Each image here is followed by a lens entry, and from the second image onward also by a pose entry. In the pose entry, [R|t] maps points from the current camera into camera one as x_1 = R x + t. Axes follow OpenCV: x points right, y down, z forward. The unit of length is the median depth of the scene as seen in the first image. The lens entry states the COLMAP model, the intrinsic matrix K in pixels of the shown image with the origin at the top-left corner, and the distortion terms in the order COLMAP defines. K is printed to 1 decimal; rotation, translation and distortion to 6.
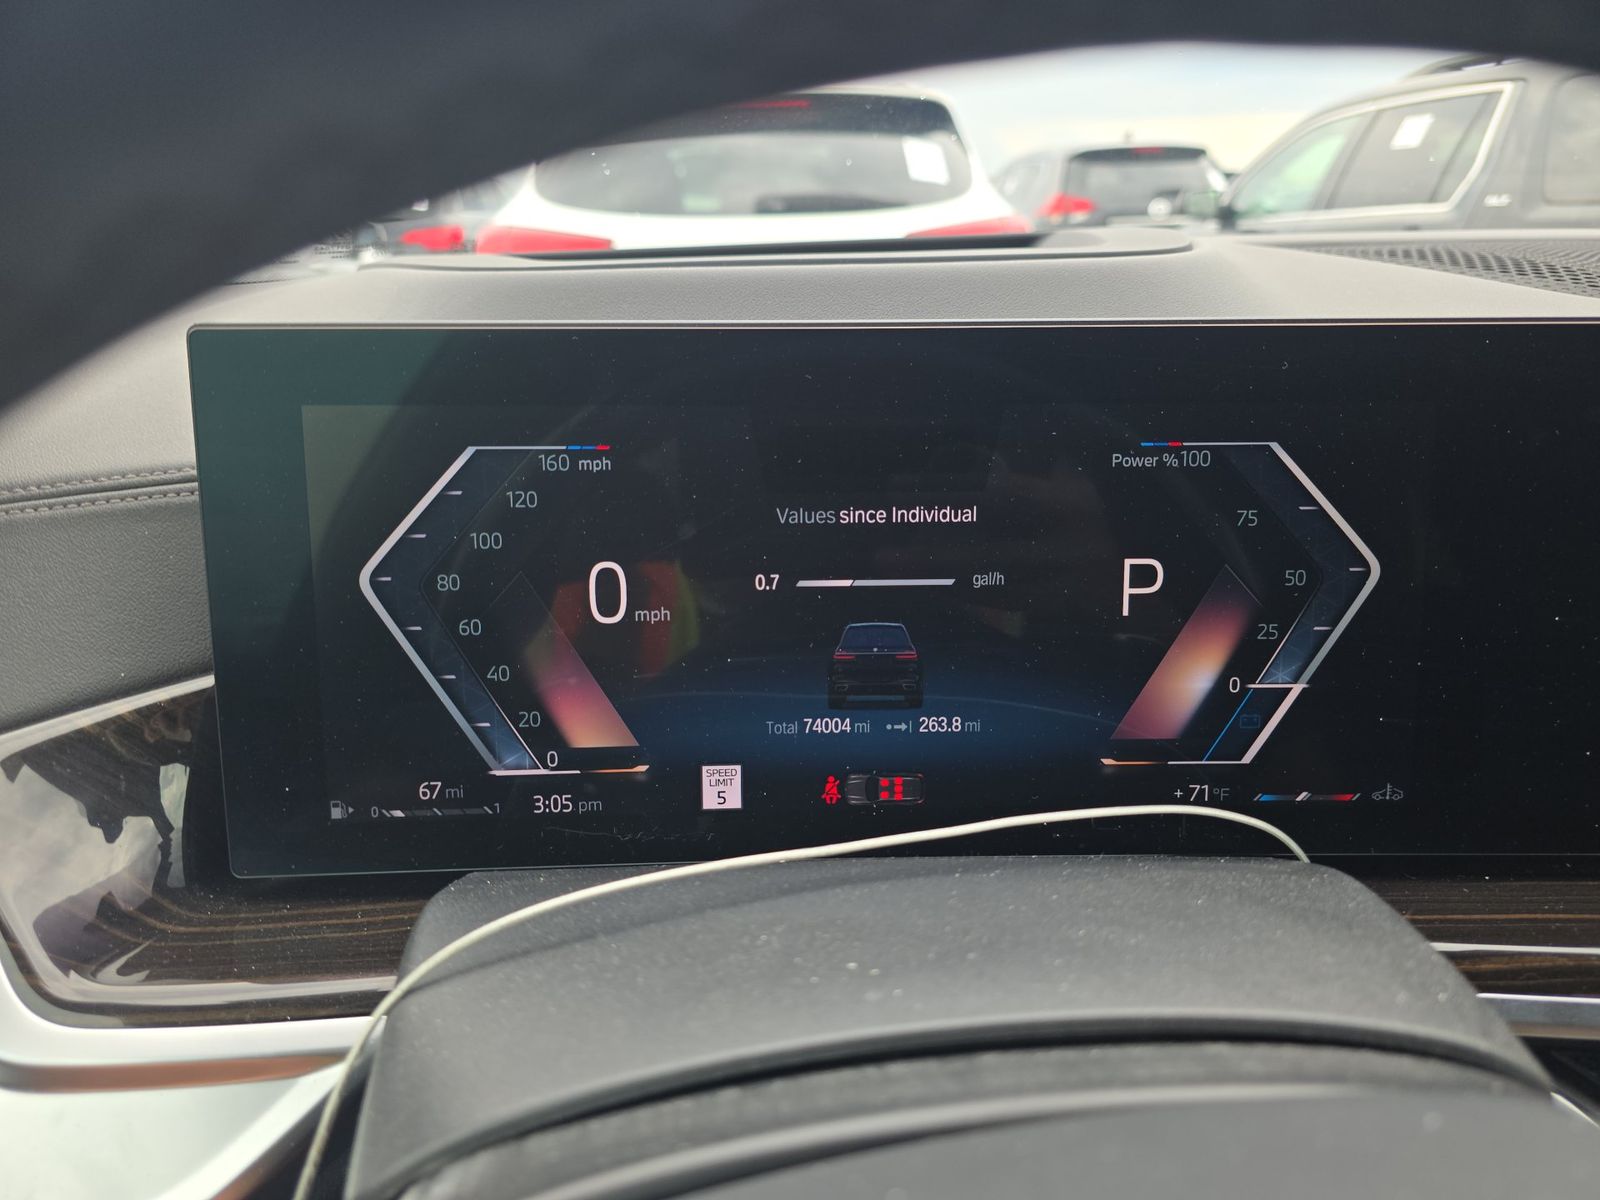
lens RADIAL K [[1066.2, 0, 796.9], [0, 1066.2, 601.9], [0, 0, 1]] dist [0.032669, -0.015598]
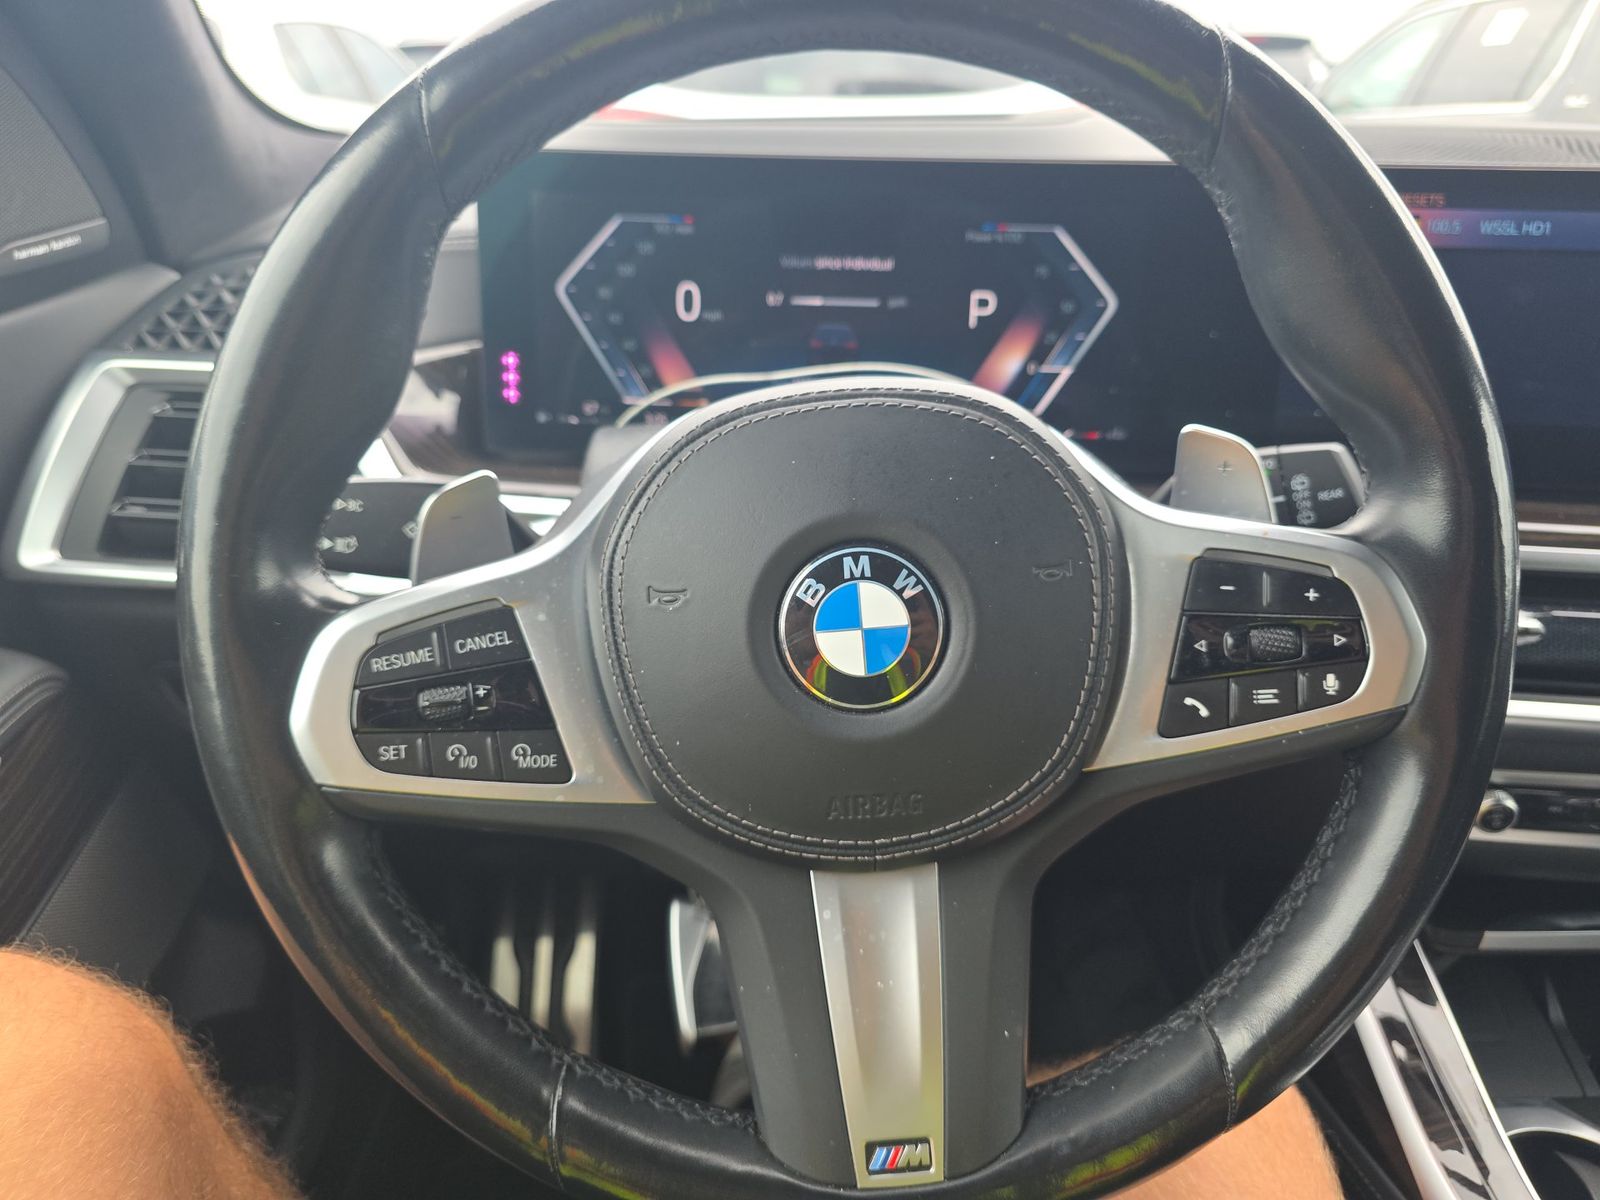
lens RADIAL K [[1066.2, 0, 804.6], [0, 1066.2, 584.7], [0, 0, 1]] dist [0.032669, -0.015598]
pose [[0.996259, 0.055111, -0.066568, 0.168867], [-0.049734, 0.995561, 0.079905, 0.317160], [0.070676, -0.076296, 0.994577, -0.848799]]
